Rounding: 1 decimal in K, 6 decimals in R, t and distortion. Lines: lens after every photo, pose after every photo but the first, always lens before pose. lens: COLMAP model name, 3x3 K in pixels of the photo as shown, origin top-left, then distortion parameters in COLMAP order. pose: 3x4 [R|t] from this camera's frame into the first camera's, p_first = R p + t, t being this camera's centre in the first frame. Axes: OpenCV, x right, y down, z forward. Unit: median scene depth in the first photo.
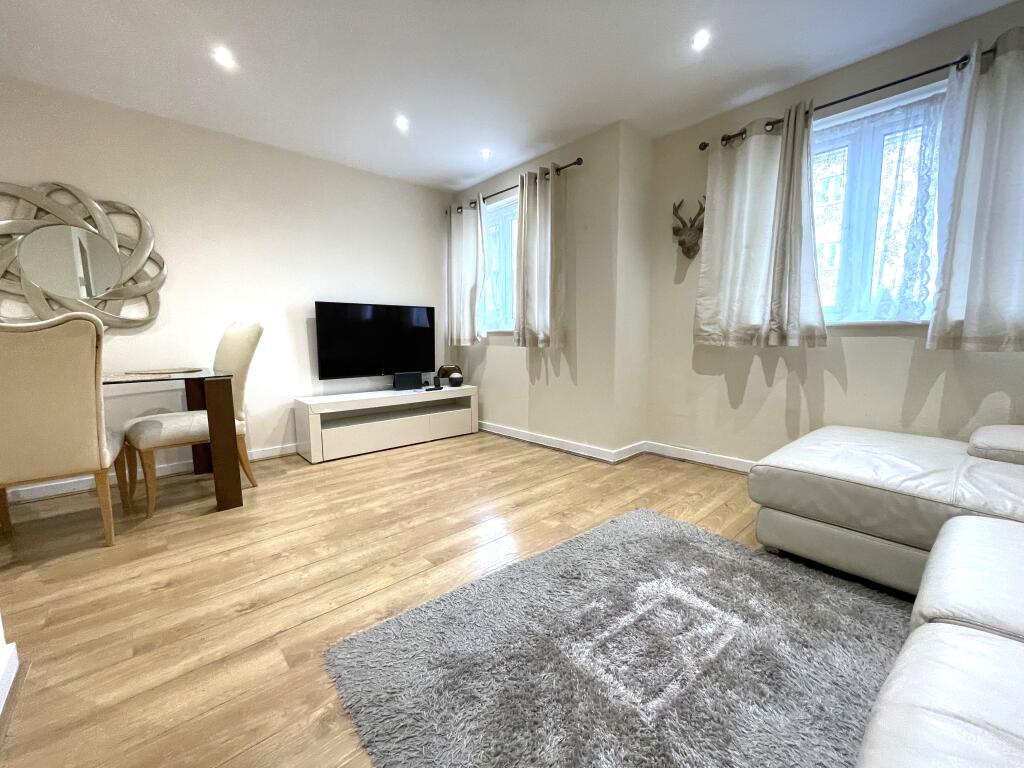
lens RADIAL K [[413.6, 0, 510.4], [0, 413.6, 384.3], [0, 0, 1]] dist [-0.001823, -0.000196]
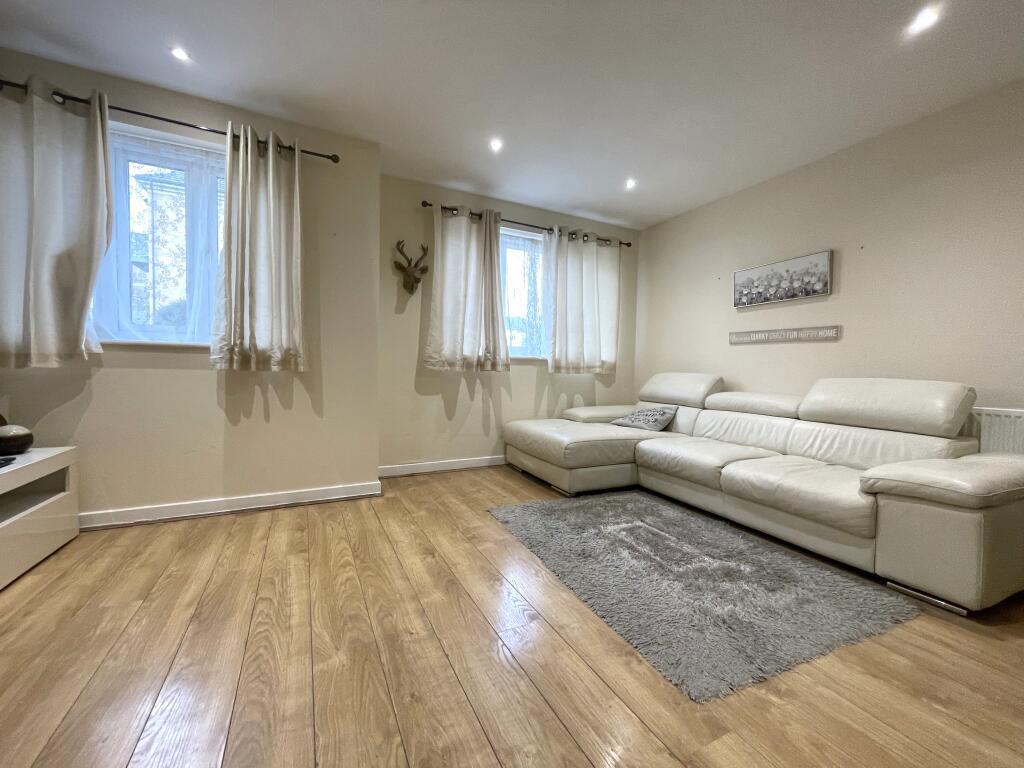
lens RADIAL K [[413.6, 0, 510.4], [0, 413.6, 384.3], [0, 0, 1]] dist [-0.001823, -0.000196]
pose [[0.266553, -0.021870, 0.963572, -0.667462], [0.090500, 0.995894, -0.002431, -0.033805], [-0.959562, 0.087851, 0.267438, 0.519580]]
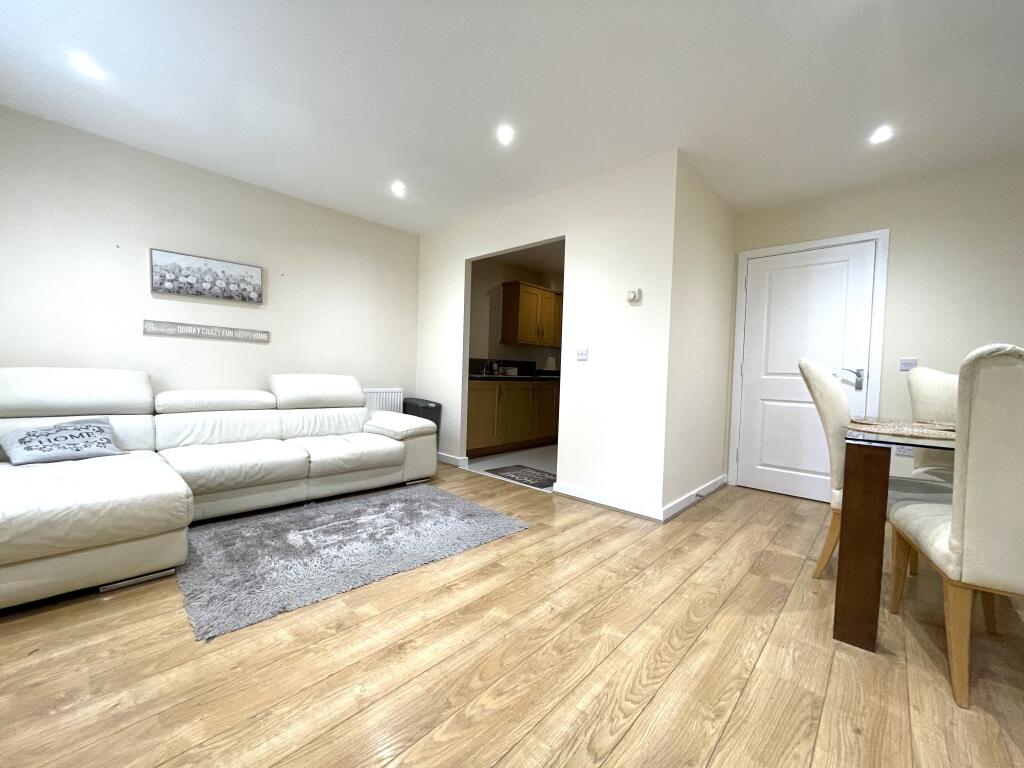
lens RADIAL K [[413.6, 0, 510.4], [0, 413.6, 384.3], [0, 0, 1]] dist [-0.001823, -0.000196]
pose [[-0.995430, -0.019642, -0.093449, -0.068725], [-0.033036, 0.989023, 0.144020, -0.158947], [0.089594, 0.146449, -0.985153, 1.379221]]
